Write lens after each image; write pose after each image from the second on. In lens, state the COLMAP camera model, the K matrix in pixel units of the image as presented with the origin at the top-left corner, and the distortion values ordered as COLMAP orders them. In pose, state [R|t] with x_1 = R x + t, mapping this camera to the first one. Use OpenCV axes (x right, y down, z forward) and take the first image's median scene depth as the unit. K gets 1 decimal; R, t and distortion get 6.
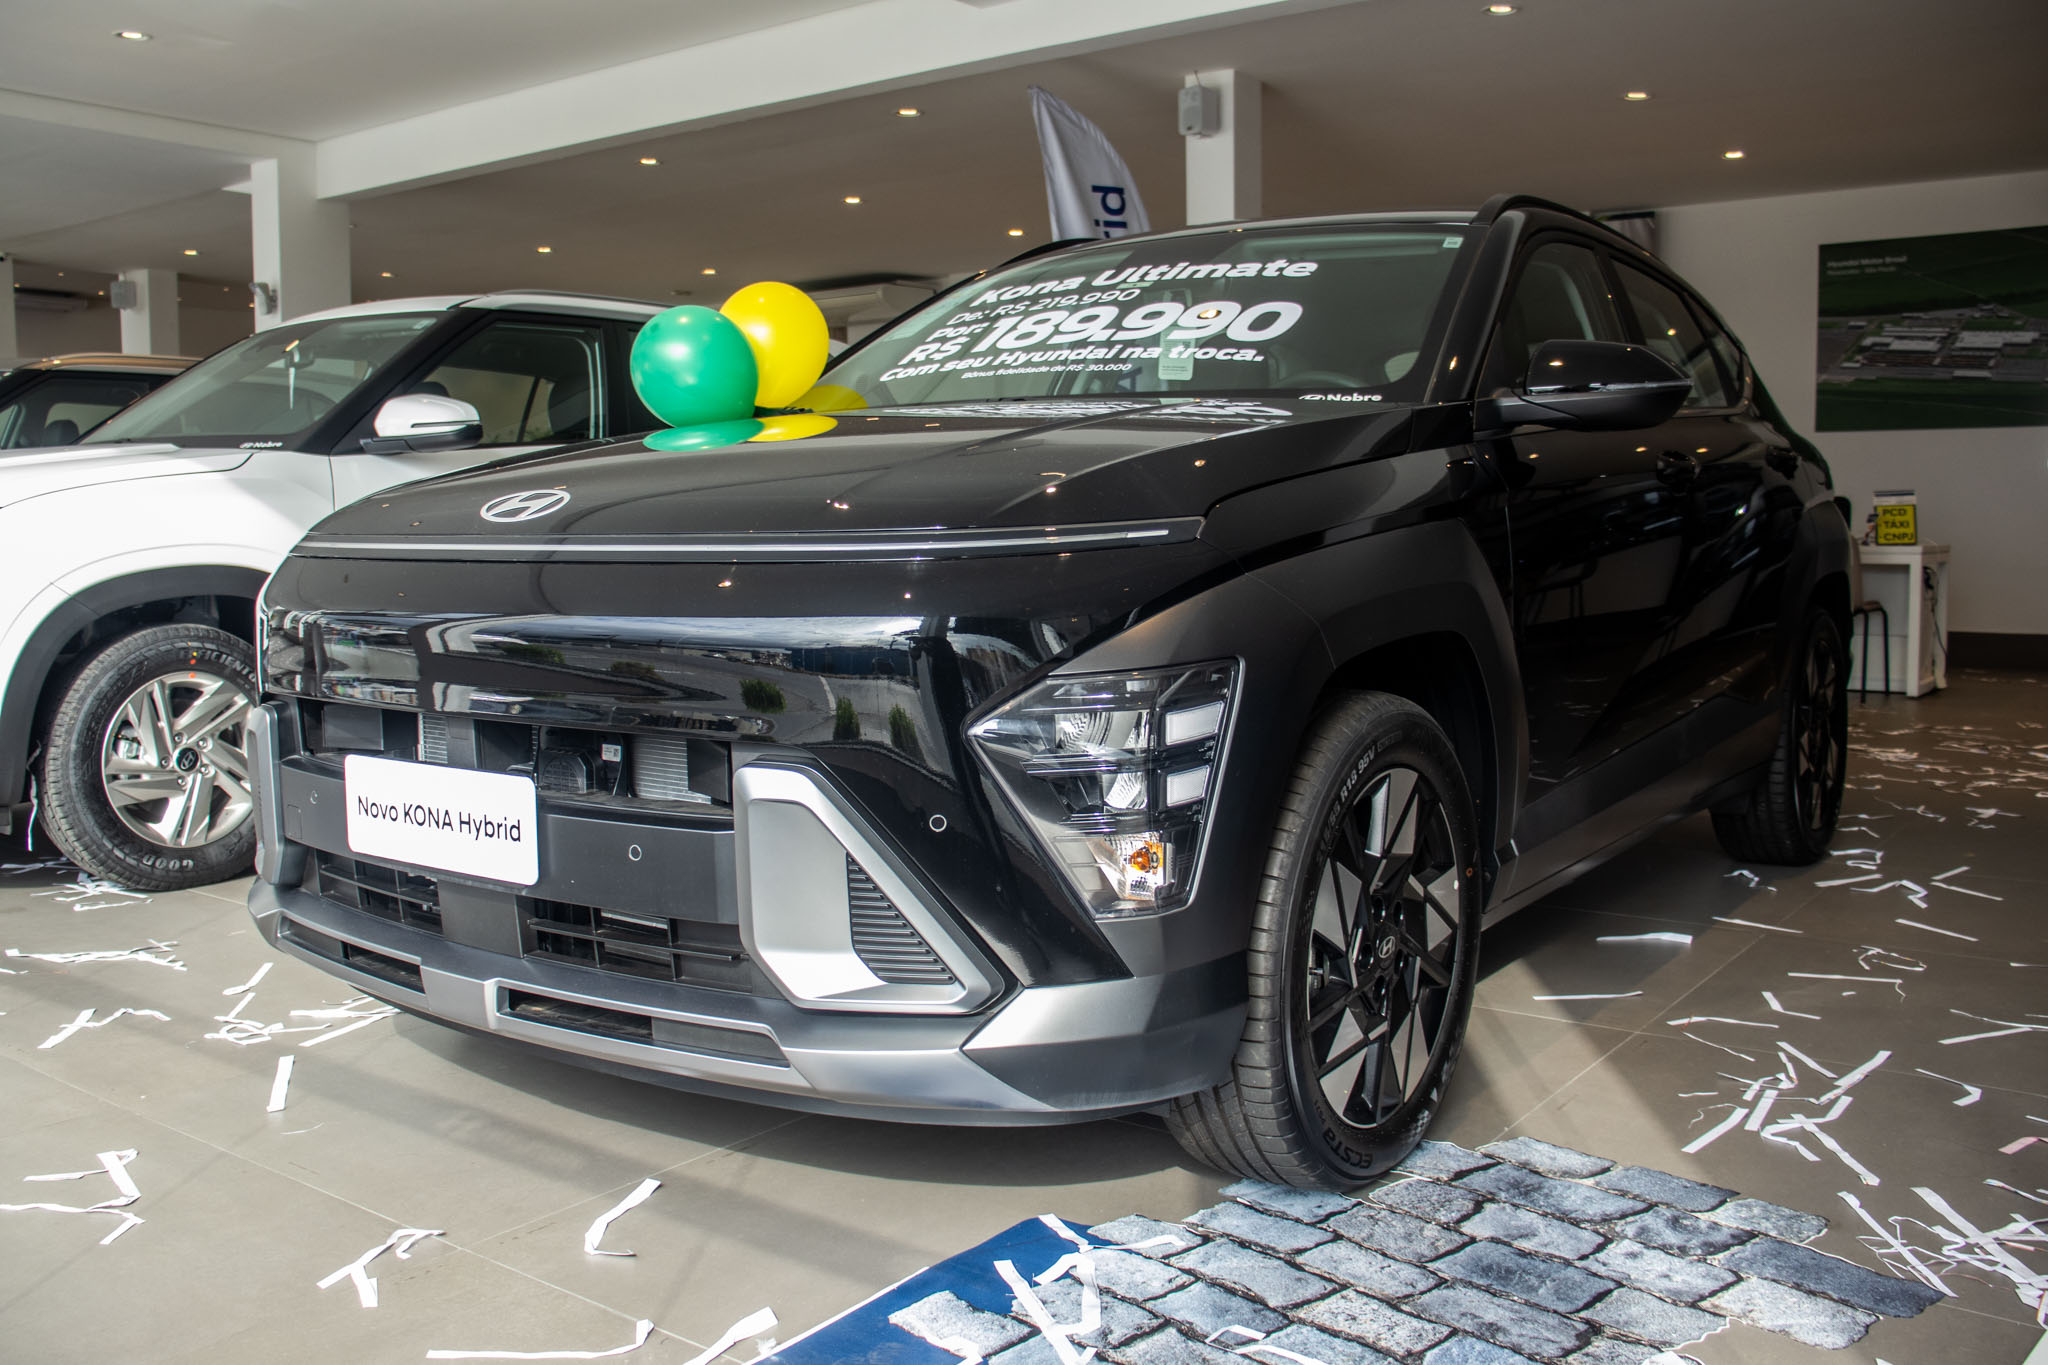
lens RADIAL K [[1841.2, 0, 1024.0], [0, 1841.2, 682.5], [0, 0, 1]] dist [-0.170319, 0.198840]
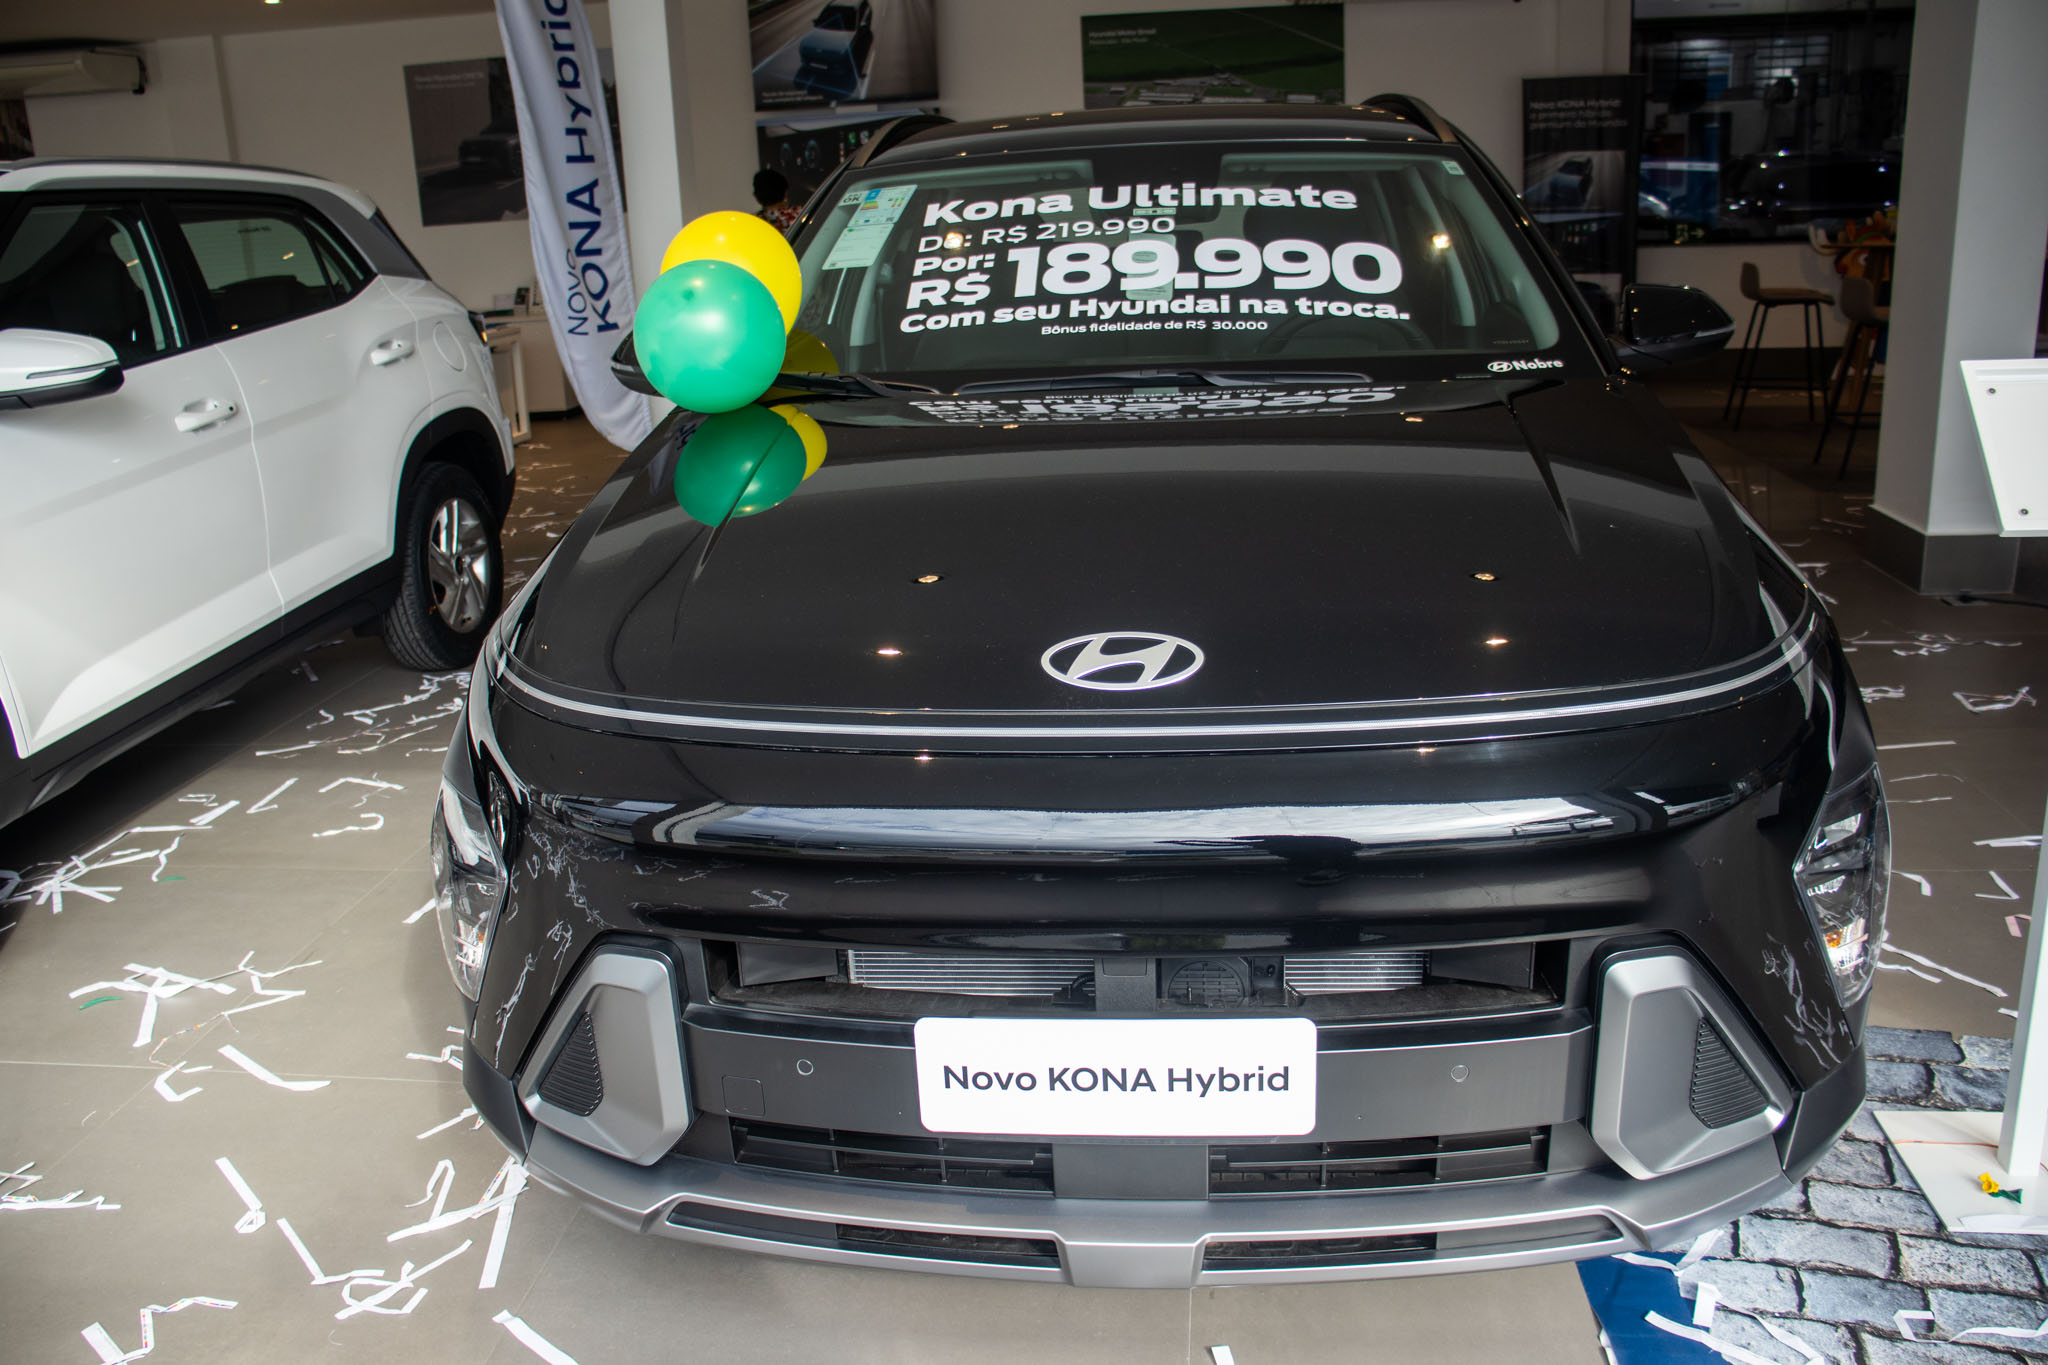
lens RADIAL K [[1691.5, 0, 1024.0], [0, 1691.5, 682.5], [0, 0, 1]] dist [-0.174169, 0.156740]
pose [[0.857774, -0.176517, 0.482769, -0.648877], [0.085972, 0.975226, 0.203822, -0.234427], [-0.506787, -0.133329, 0.851699, 0.401060]]
